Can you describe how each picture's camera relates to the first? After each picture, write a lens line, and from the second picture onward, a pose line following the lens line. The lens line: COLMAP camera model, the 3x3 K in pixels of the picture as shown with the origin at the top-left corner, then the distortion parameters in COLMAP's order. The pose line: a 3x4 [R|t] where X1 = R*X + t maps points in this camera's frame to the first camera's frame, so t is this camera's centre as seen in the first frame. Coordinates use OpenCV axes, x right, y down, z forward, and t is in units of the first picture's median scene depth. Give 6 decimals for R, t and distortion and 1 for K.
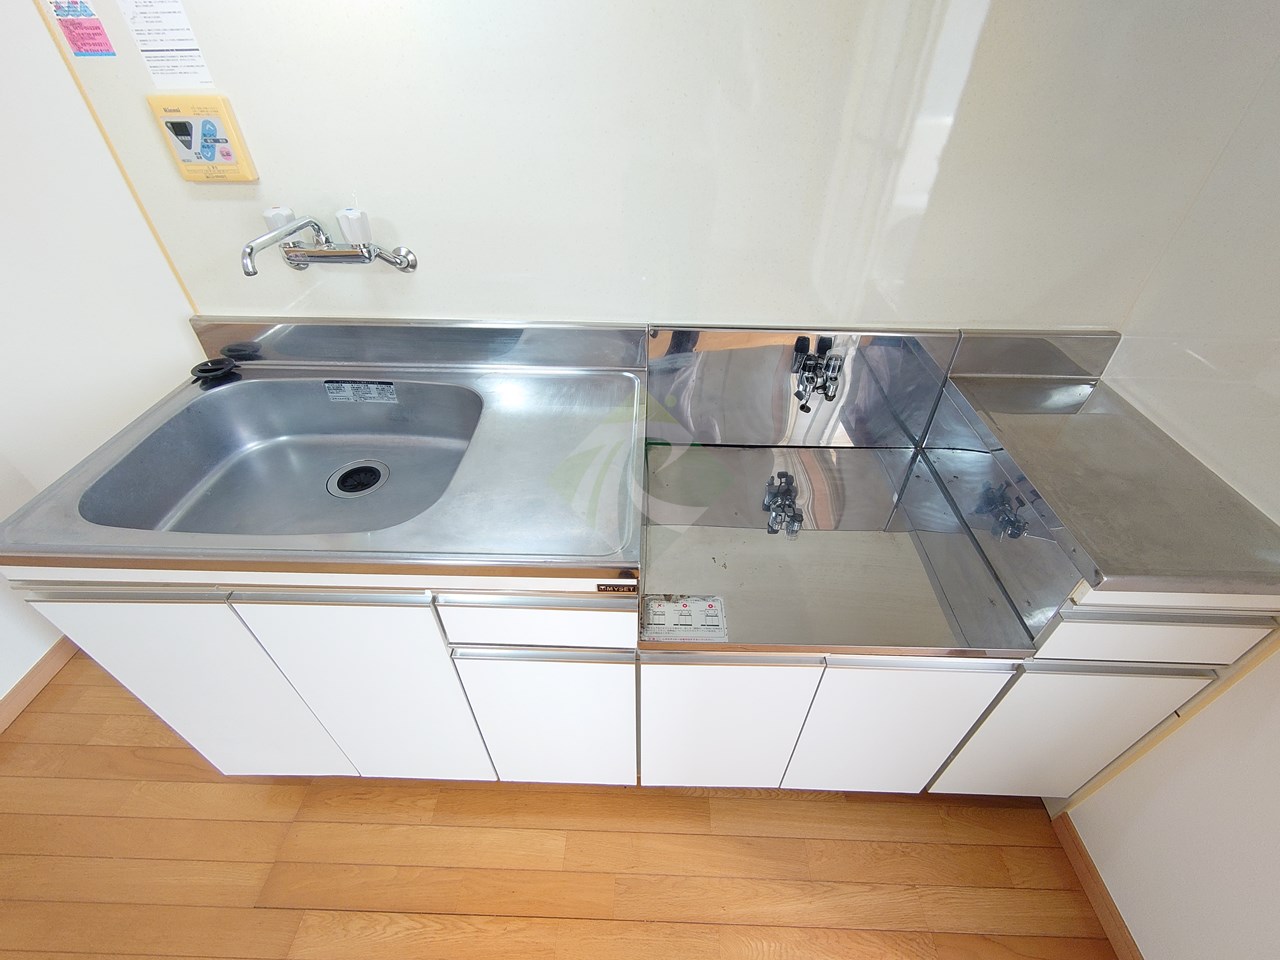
lens RADIAL K [[551.0, 0, 645.2], [0, 551.0, 482.4], [0, 0, 1]] dist [-0.000765, -0.000011]
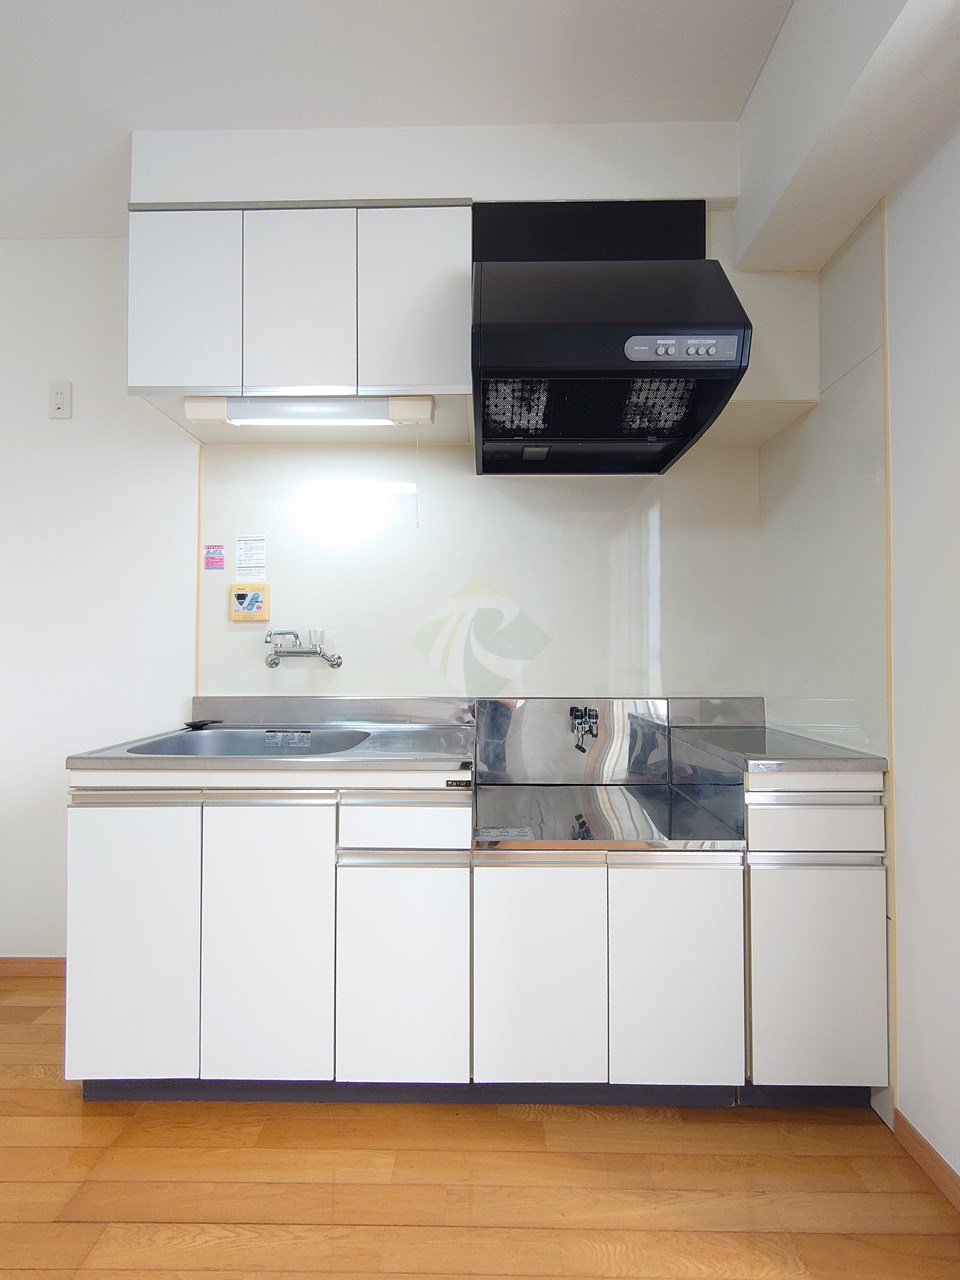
lens RADIAL K [[551.0, 0, 479.1], [0, 551.0, 645.9], [0, 0, 1]] dist [-0.000765, -0.000011]
pose [[0.999906, -0.003408, 0.013318, -0.008887], [0.011238, 0.760631, -0.649088, 0.659234], [-0.007918, 0.649176, 0.760597, -0.337299]]
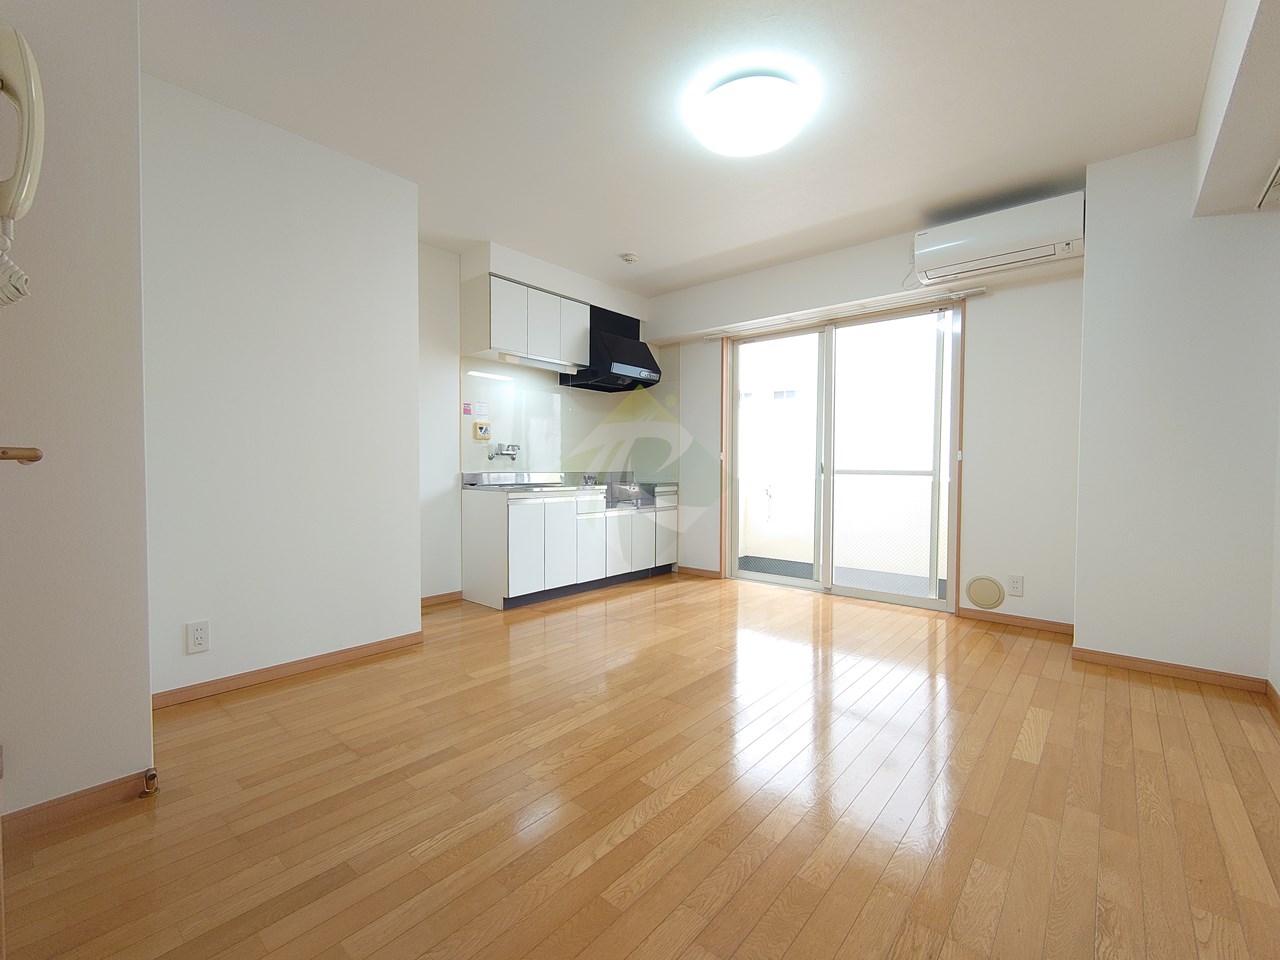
lens RADIAL K [[551.0, 0, 642.1], [0, 551.0, 476.9], [0, 0, 1]] dist [-0.000765, -0.000011]
pose [[0.631531, -0.019531, 0.775105, -2.899491], [0.484854, 0.790057, -0.375136, 1.650210], [-0.605050, 0.612723, 0.508415, -1.518944]]
